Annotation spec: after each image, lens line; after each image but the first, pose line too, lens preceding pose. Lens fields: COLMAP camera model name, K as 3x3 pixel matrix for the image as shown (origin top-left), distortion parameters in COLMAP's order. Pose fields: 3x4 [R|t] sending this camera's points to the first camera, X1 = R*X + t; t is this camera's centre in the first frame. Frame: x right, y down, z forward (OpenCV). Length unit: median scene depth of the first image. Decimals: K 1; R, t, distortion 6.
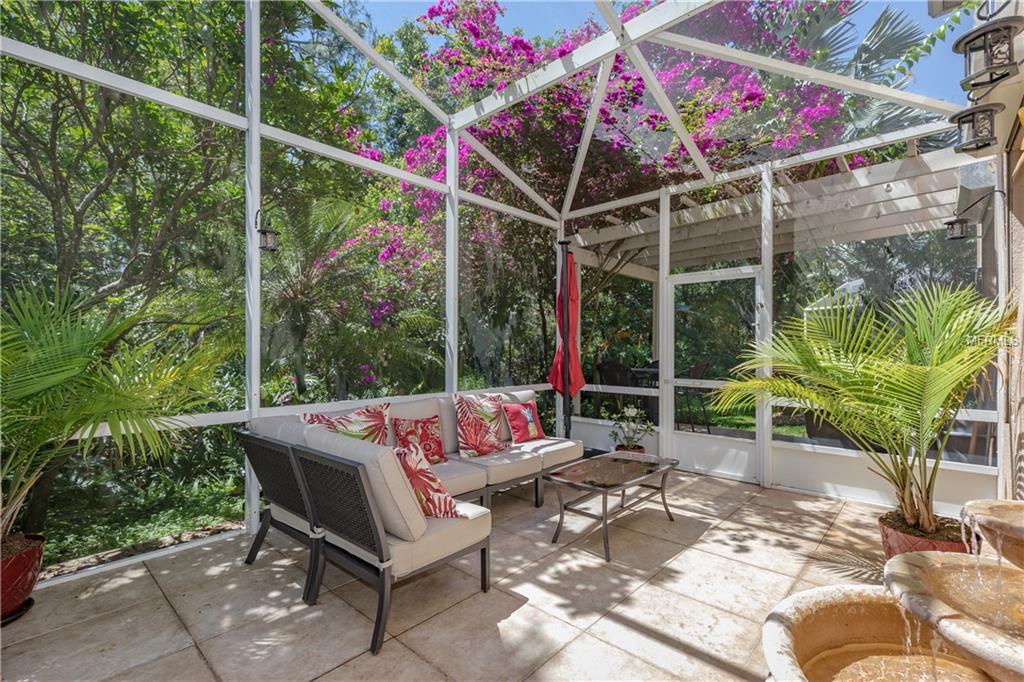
lens RADIAL K [[456.1, 0, 517.4], [0, 456.1, 347.0], [0, 0, 1]] dist [0.002145, 0.000479]
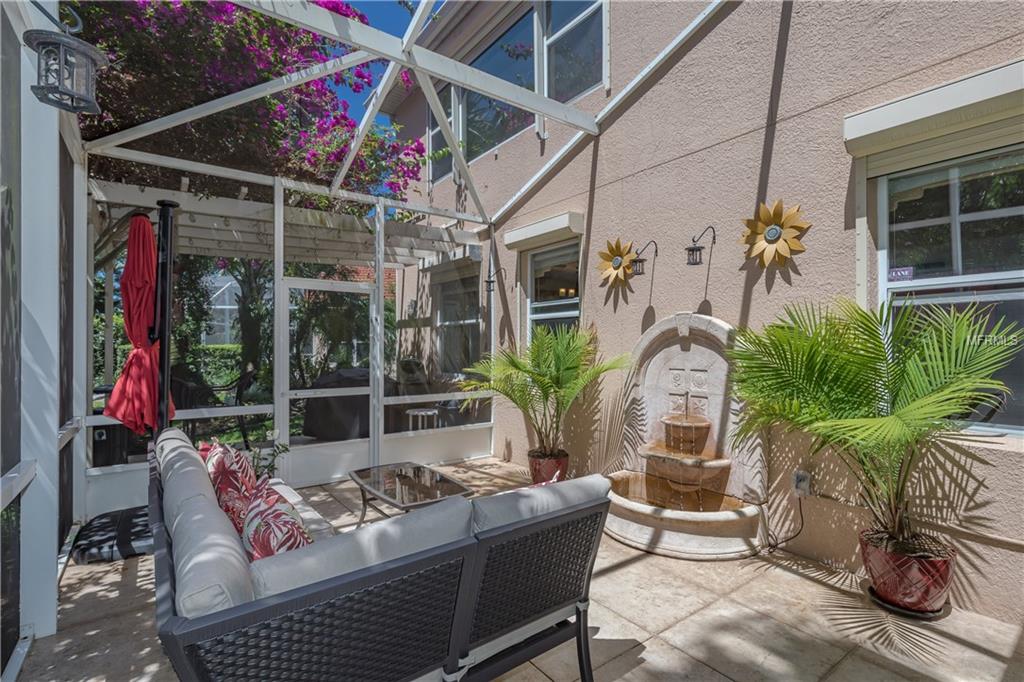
lens RADIAL K [[484.0, 0, 511.6], [0, 484.0, 345.8], [0, 0, 1]] dist [0.002051, 0.000165]
pose [[0.190475, -0.000094, 0.981692, -0.755708], [-0.005137, 0.999986, 0.001092, -0.034221], [-0.981679, -0.005251, 0.190472, 0.543820]]
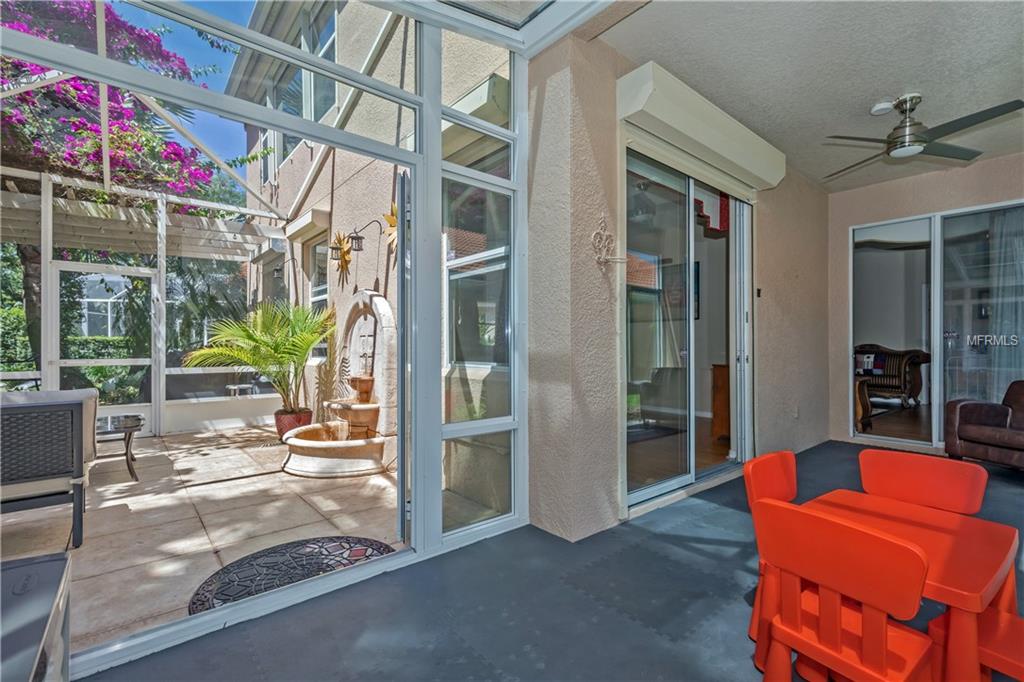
lens RADIAL K [[456.1, 0, 517.4], [0, 456.1, 347.0], [0, 0, 1]] dist [0.002145, 0.000479]
pose [[0.107781, -0.001295, 0.994174, -0.845523], [-0.003399, 0.999993, 0.001671, 0.050130], [-0.994169, -0.003559, 0.107776, -0.228118]]
